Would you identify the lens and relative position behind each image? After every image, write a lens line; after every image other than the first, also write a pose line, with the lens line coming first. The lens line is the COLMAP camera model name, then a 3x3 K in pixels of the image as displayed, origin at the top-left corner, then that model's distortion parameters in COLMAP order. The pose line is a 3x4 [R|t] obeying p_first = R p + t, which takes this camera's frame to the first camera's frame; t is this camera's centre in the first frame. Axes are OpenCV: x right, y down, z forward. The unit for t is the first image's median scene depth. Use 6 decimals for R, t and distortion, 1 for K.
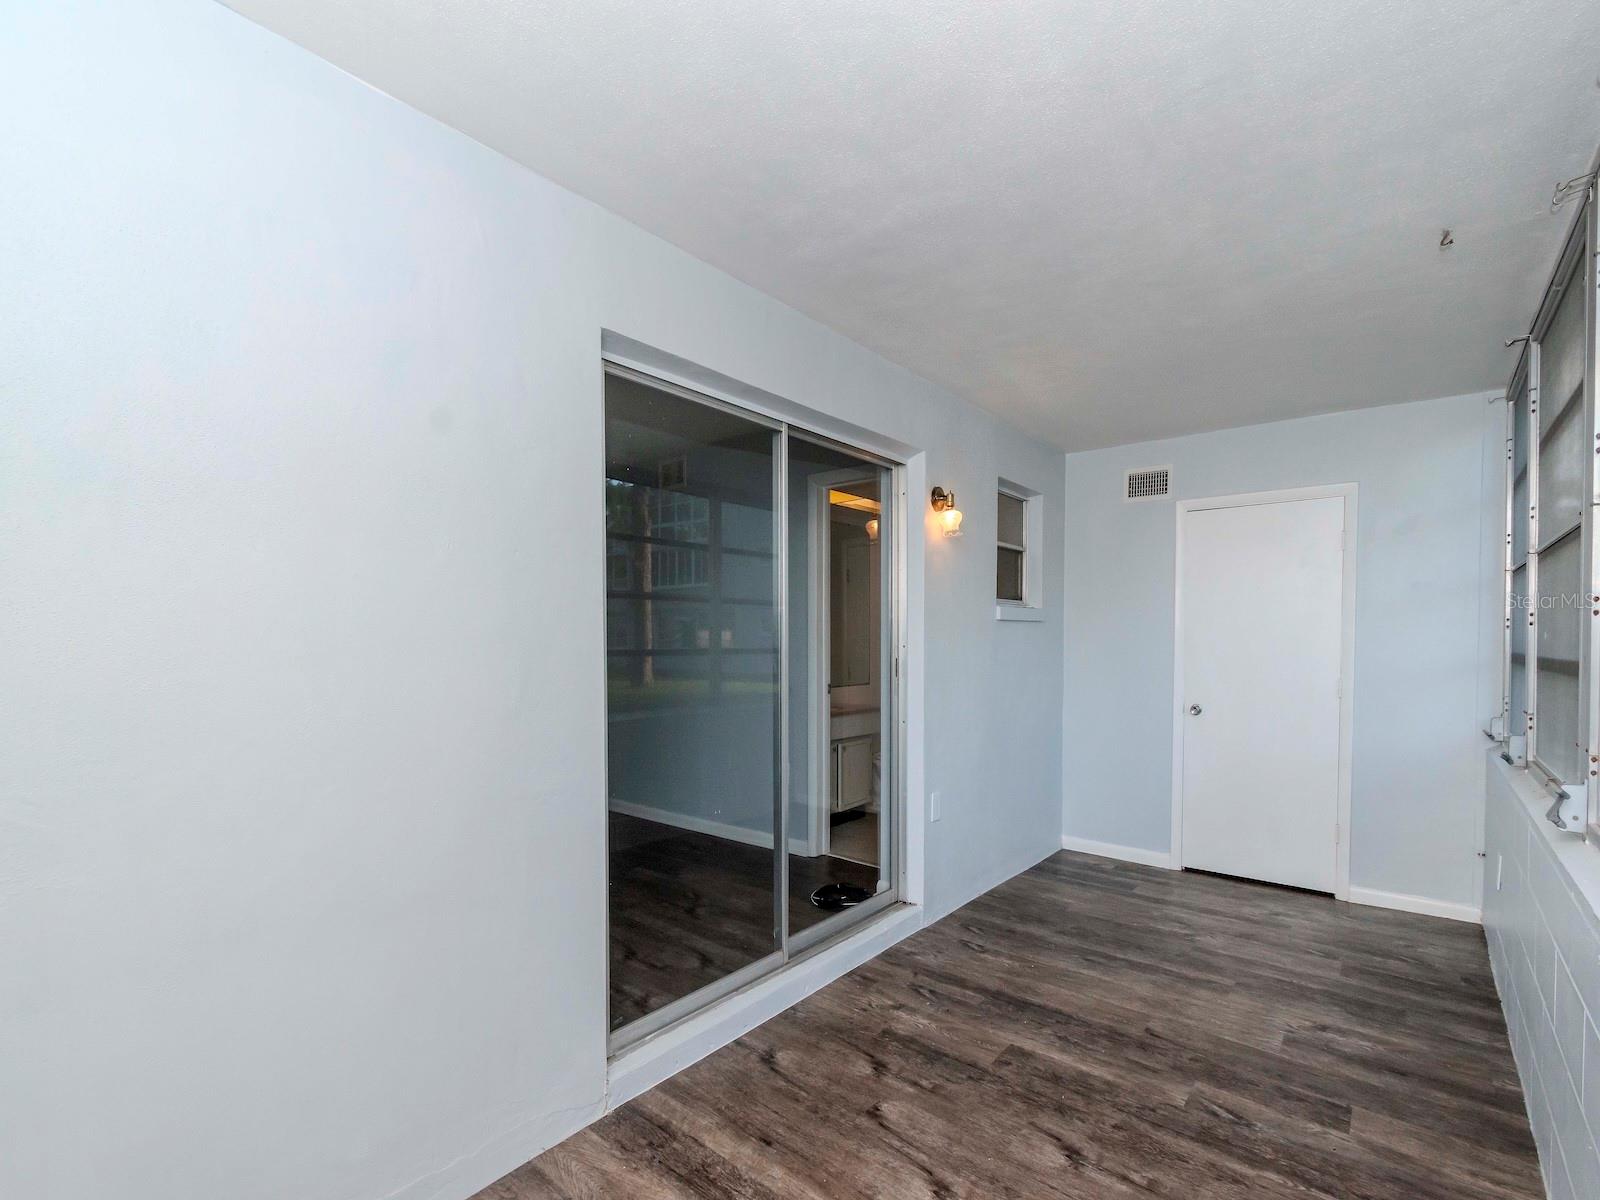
lens RADIAL K [[717.1, 0, 824.7], [0, 717.1, 659.7], [0, 0, 1]] dist [0.001245, -0.001827]
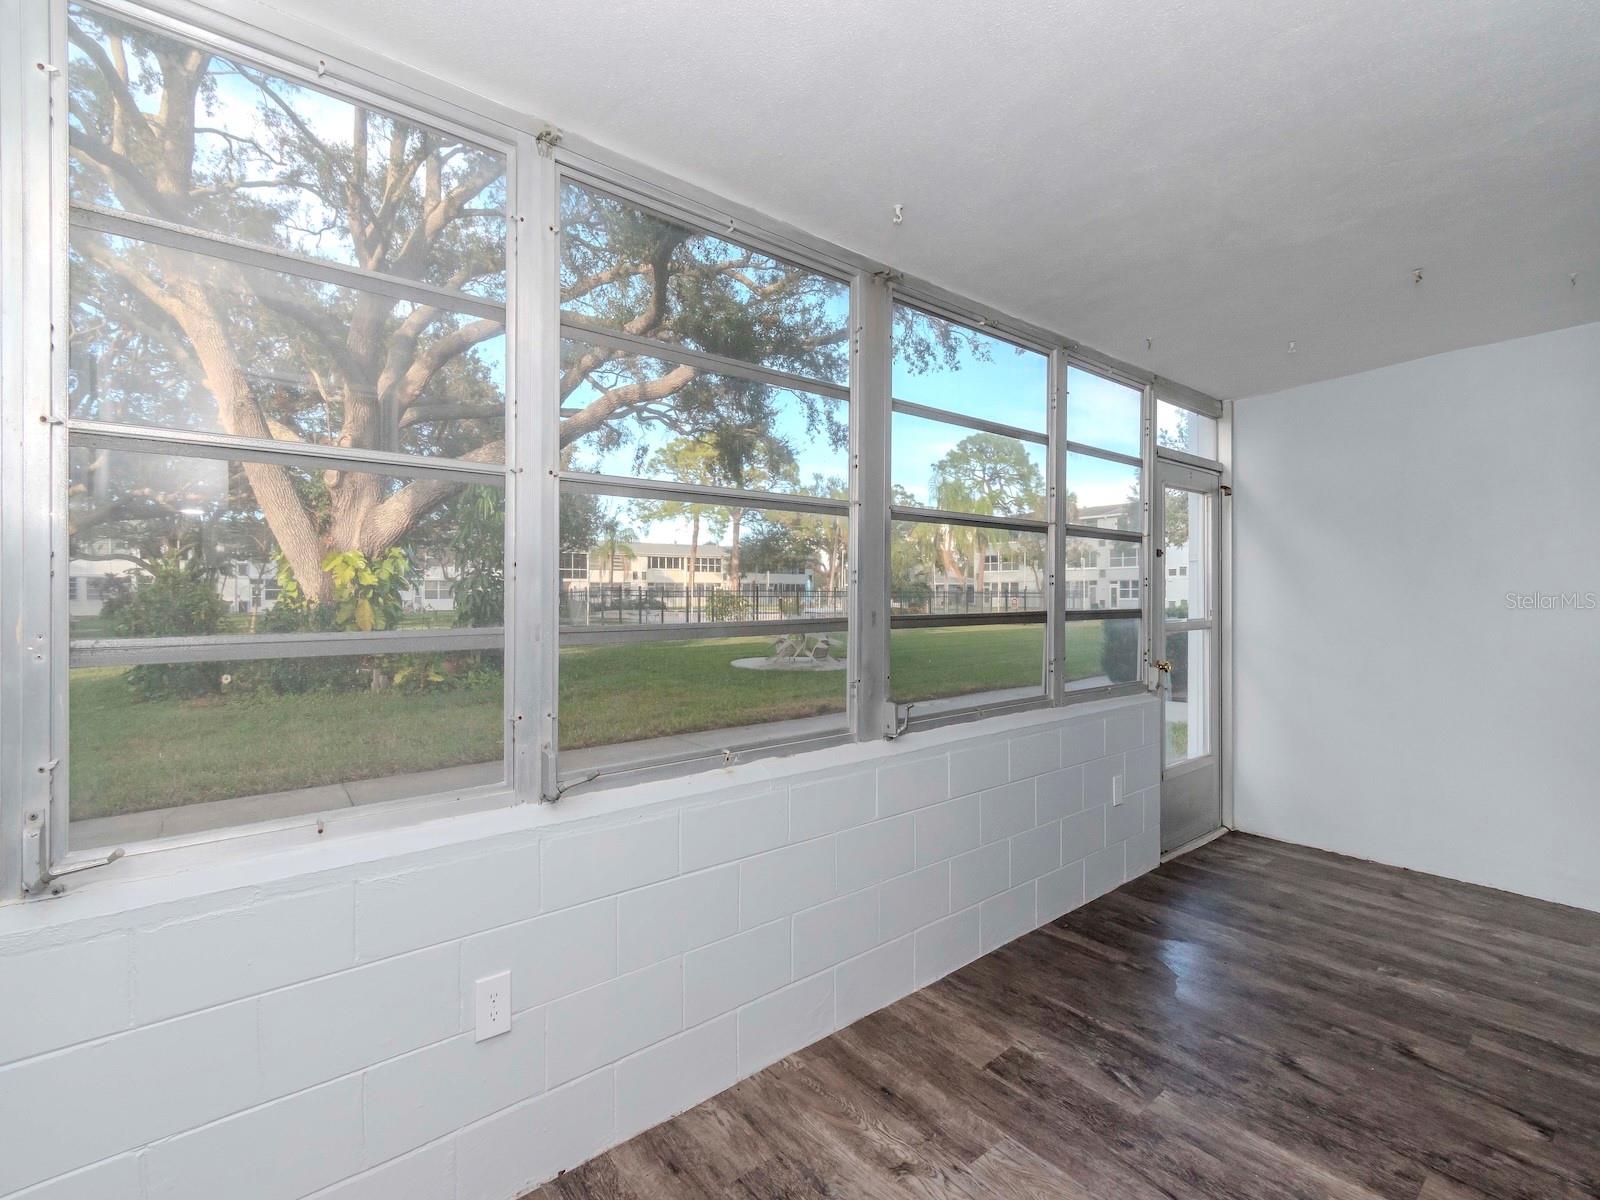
lens RADIAL K [[717.1, 0, 790.9], [0, 717.1, 604.4], [0, 0, 1]] dist [0.001245, -0.001827]
pose [[-0.977167, 0.004606, 0.212424, 0.602061], [0.011898, 0.999383, 0.033060, -0.047559], [-0.212141, 0.034832, -0.976618, 1.554844]]
